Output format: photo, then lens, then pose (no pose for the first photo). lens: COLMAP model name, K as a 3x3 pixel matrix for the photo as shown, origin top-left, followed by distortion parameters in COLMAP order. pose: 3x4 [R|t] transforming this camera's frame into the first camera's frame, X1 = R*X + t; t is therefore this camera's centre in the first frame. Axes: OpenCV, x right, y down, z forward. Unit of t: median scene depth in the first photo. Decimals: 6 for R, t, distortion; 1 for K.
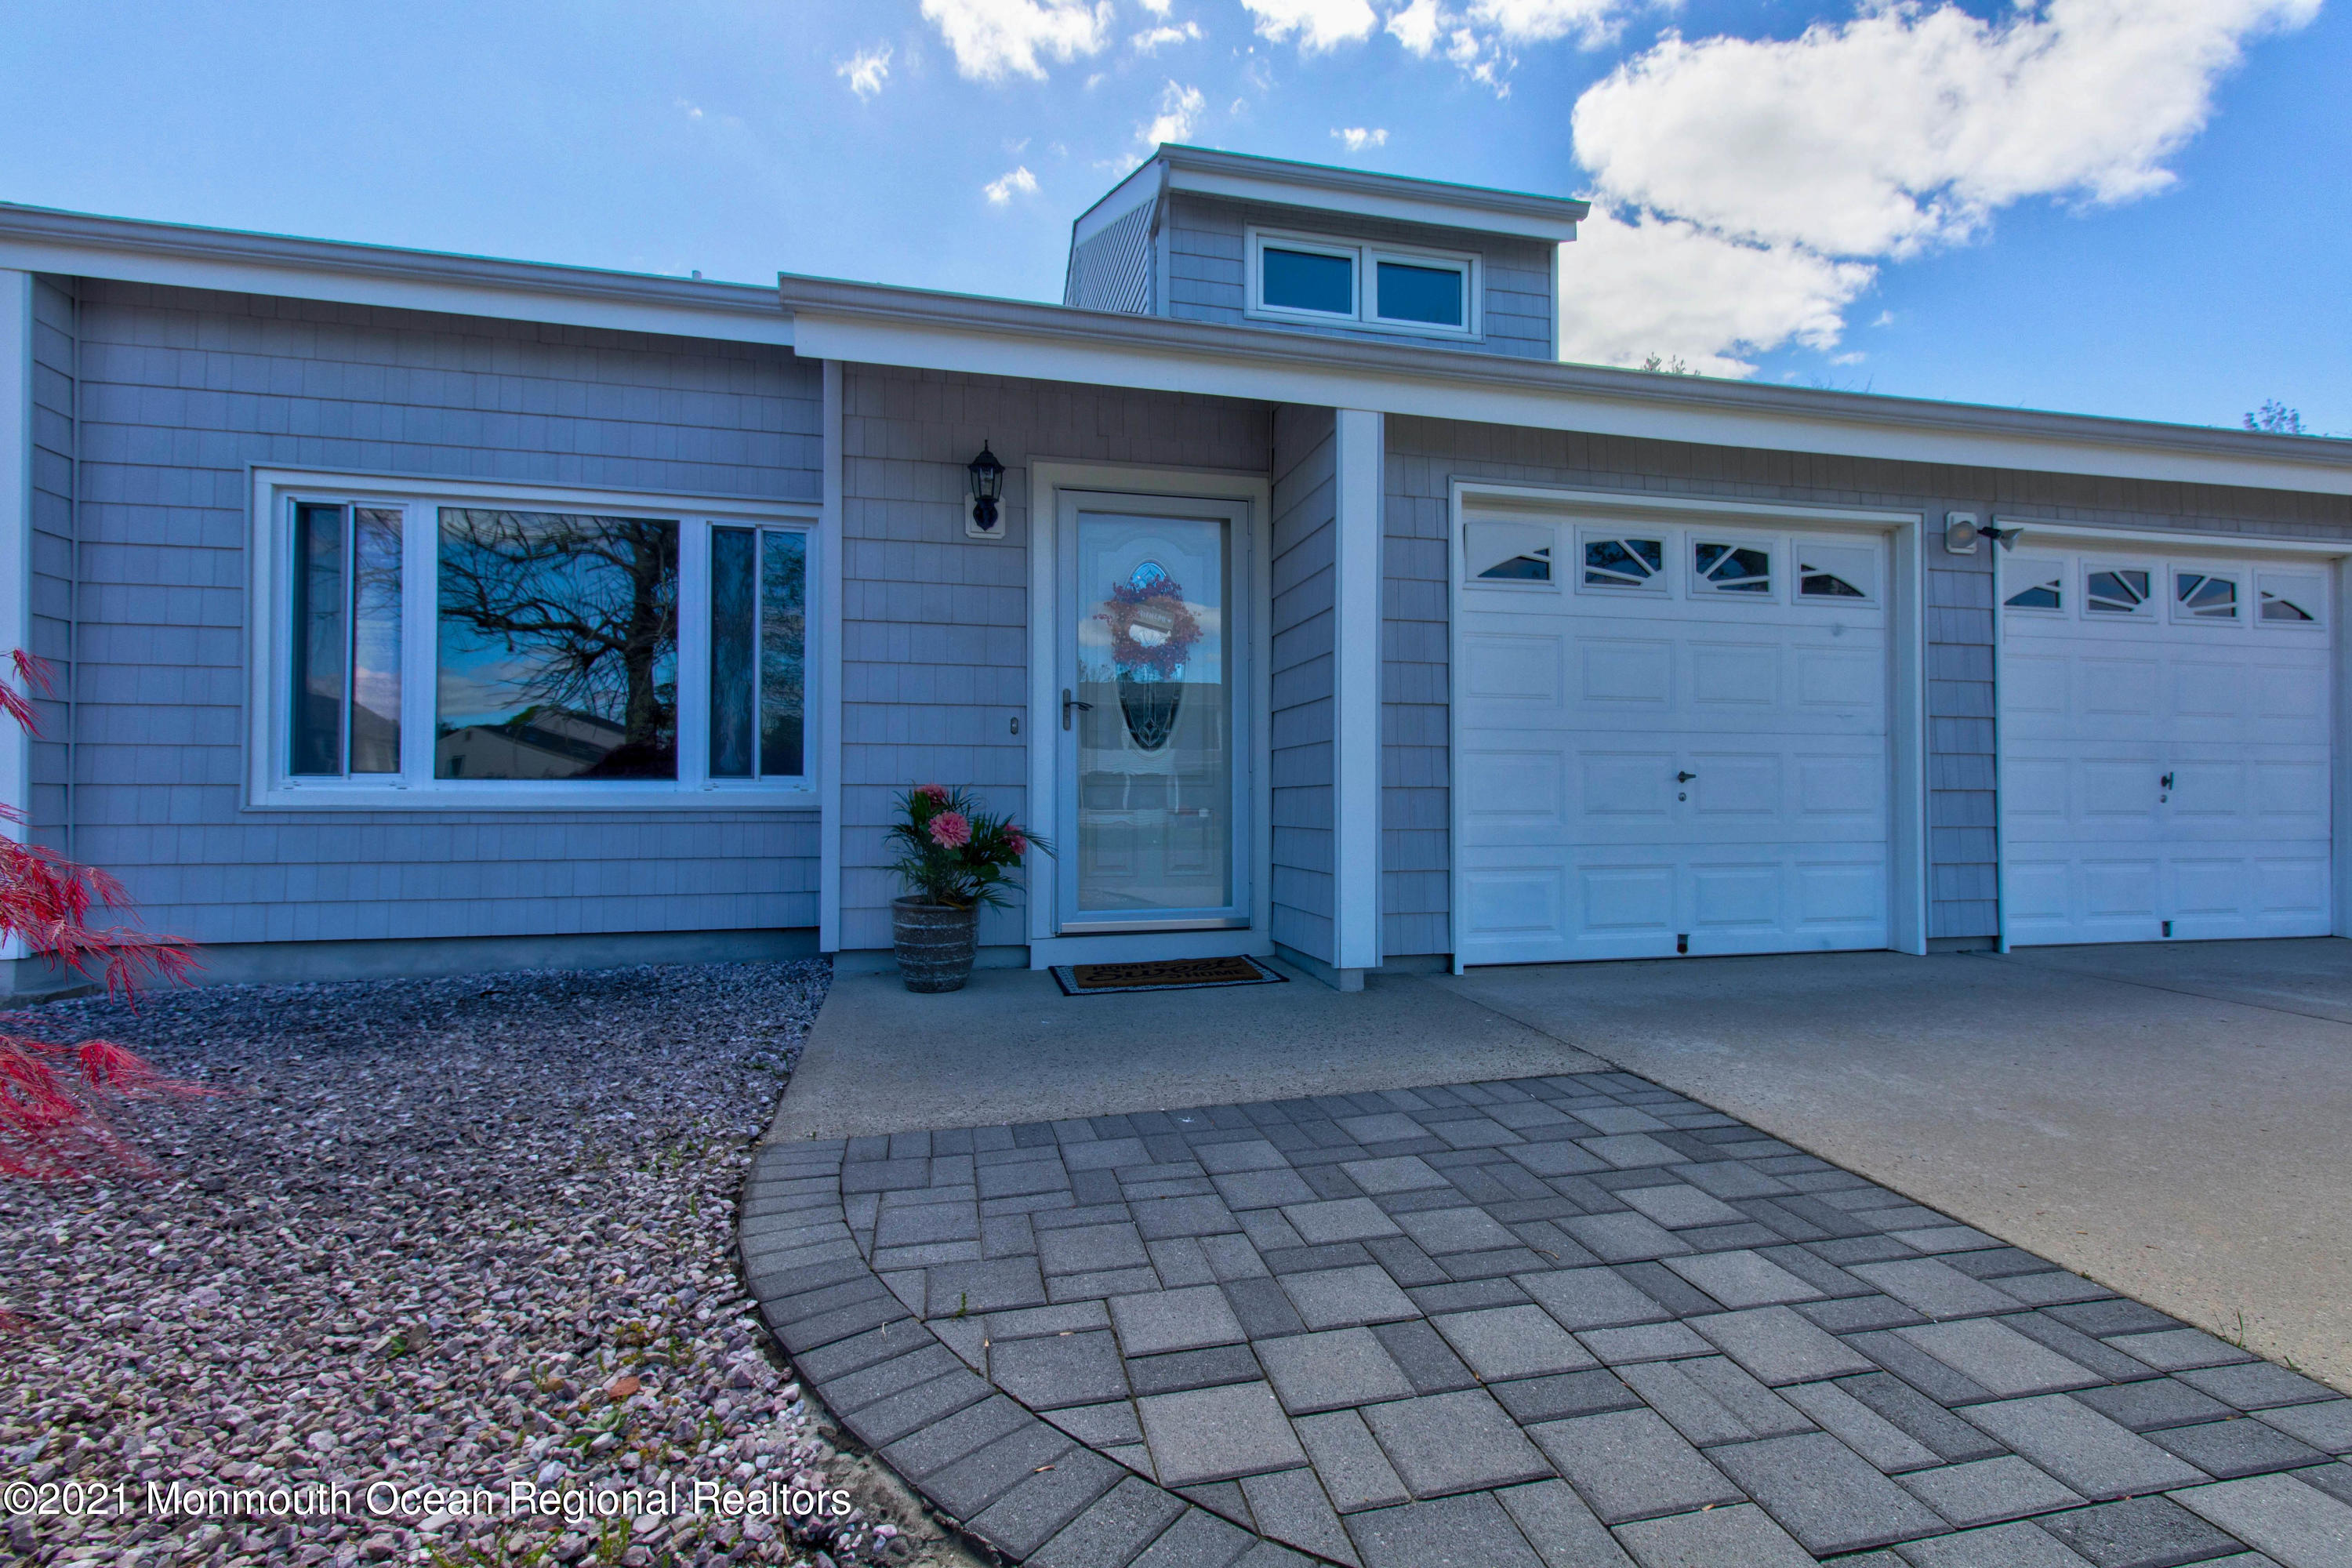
lens RADIAL K [[1063.6, 0, 1204.8], [0, 1063.6, 785.2], [0, 0, 1]] dist [0.001499, 0.015607]
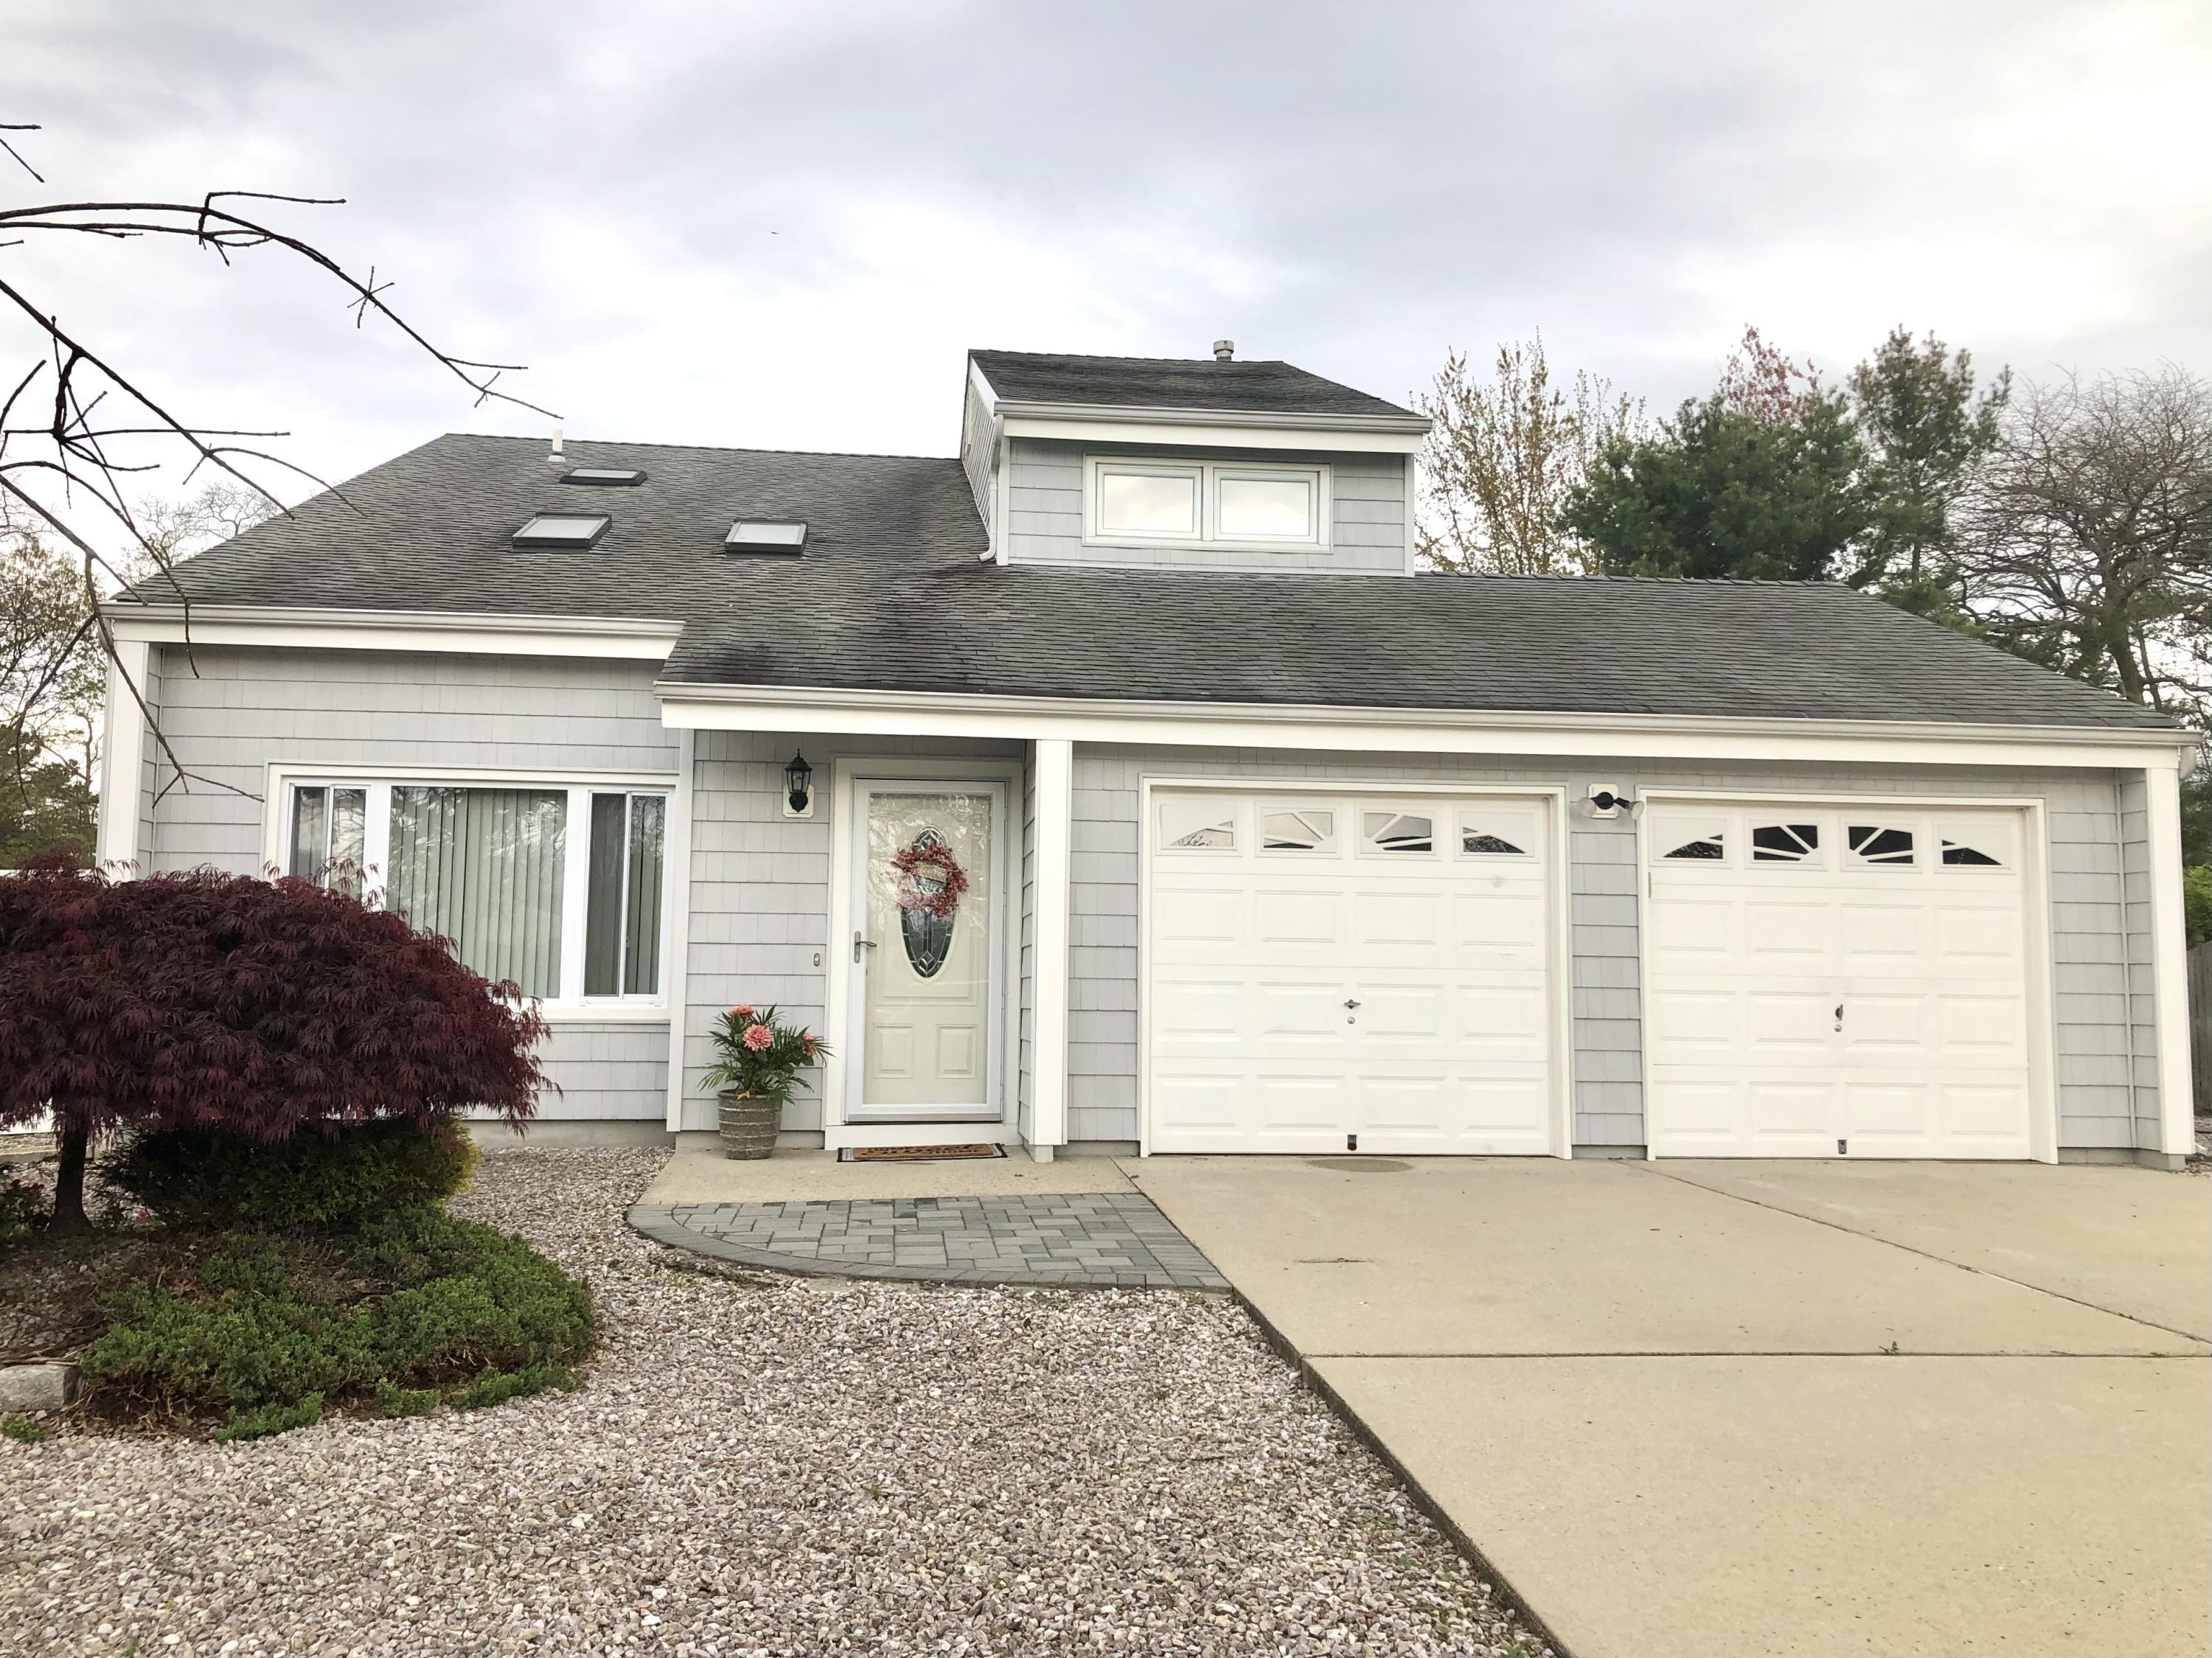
lens RADIAL K [[1792.6, 0, 1106.0], [0, 1792.6, 829.0], [0, 0, 1]] dist [0.123998, -0.165055]
pose [[0.993641, 0.000814, -0.112592, 0.401179], [-0.009645, 0.996914, -0.077909, -0.044618], [0.112181, 0.078500, 0.990582, -1.103850]]
